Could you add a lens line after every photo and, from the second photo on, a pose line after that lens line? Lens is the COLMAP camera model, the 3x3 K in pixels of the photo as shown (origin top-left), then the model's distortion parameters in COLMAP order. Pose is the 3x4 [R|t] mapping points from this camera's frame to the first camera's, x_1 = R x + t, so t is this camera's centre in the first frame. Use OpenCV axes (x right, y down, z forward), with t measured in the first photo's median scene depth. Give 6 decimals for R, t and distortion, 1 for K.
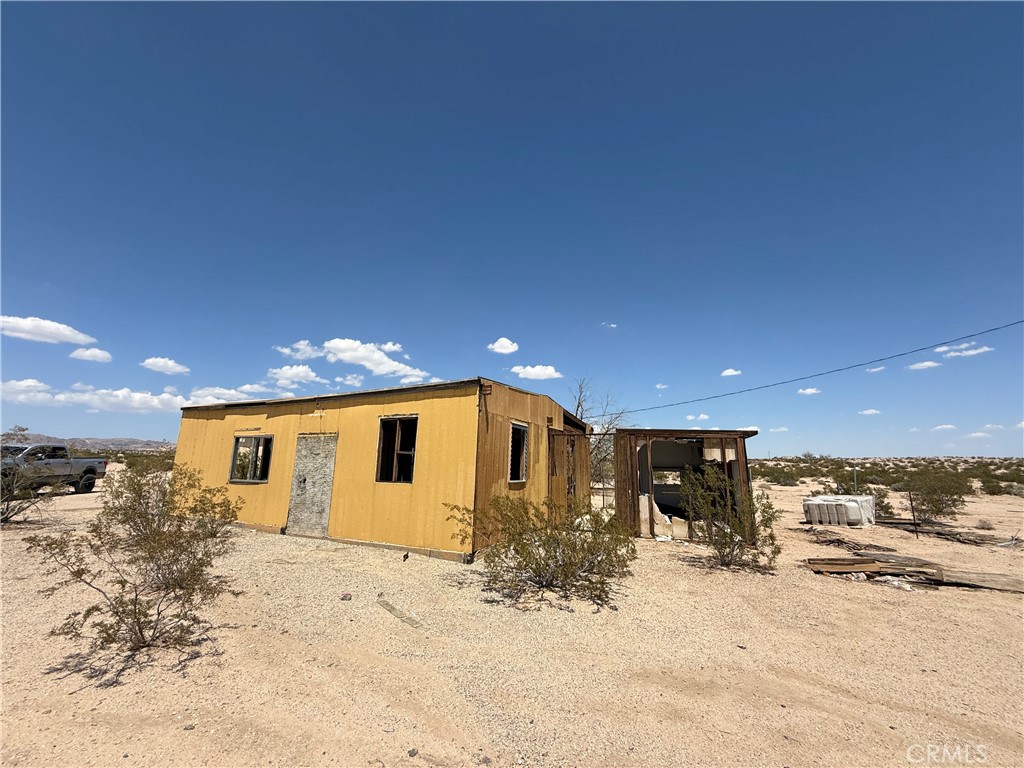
lens RADIAL K [[409.2, 0, 509.9], [0, 409.2, 382.1], [0, 0, 1]] dist [-0.001036, -0.000048]
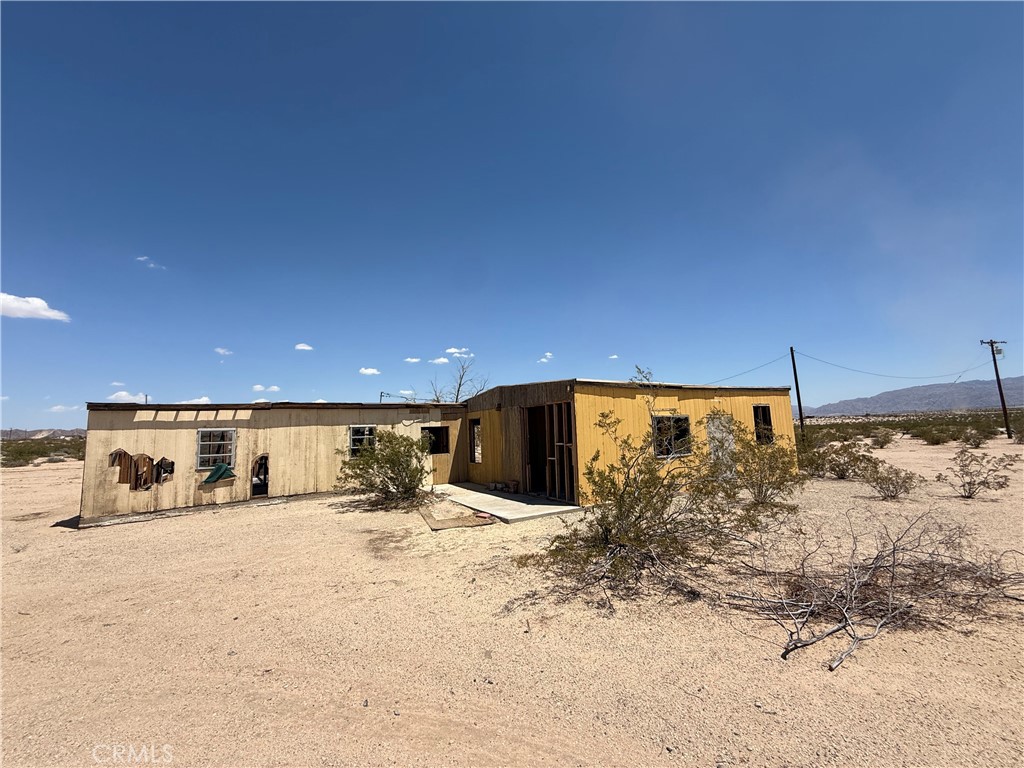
lens RADIAL K [[409.2, 0, 510.4], [0, 409.2, 381.1], [0, 0, 1]] dist [-0.001036, -0.000048]
pose [[0.560906, 0.068719, 0.825023, -1.693711], [-0.121724, 0.992564, 0.000082, 0.086327], [-0.818882, -0.100471, 0.565099, 0.707293]]
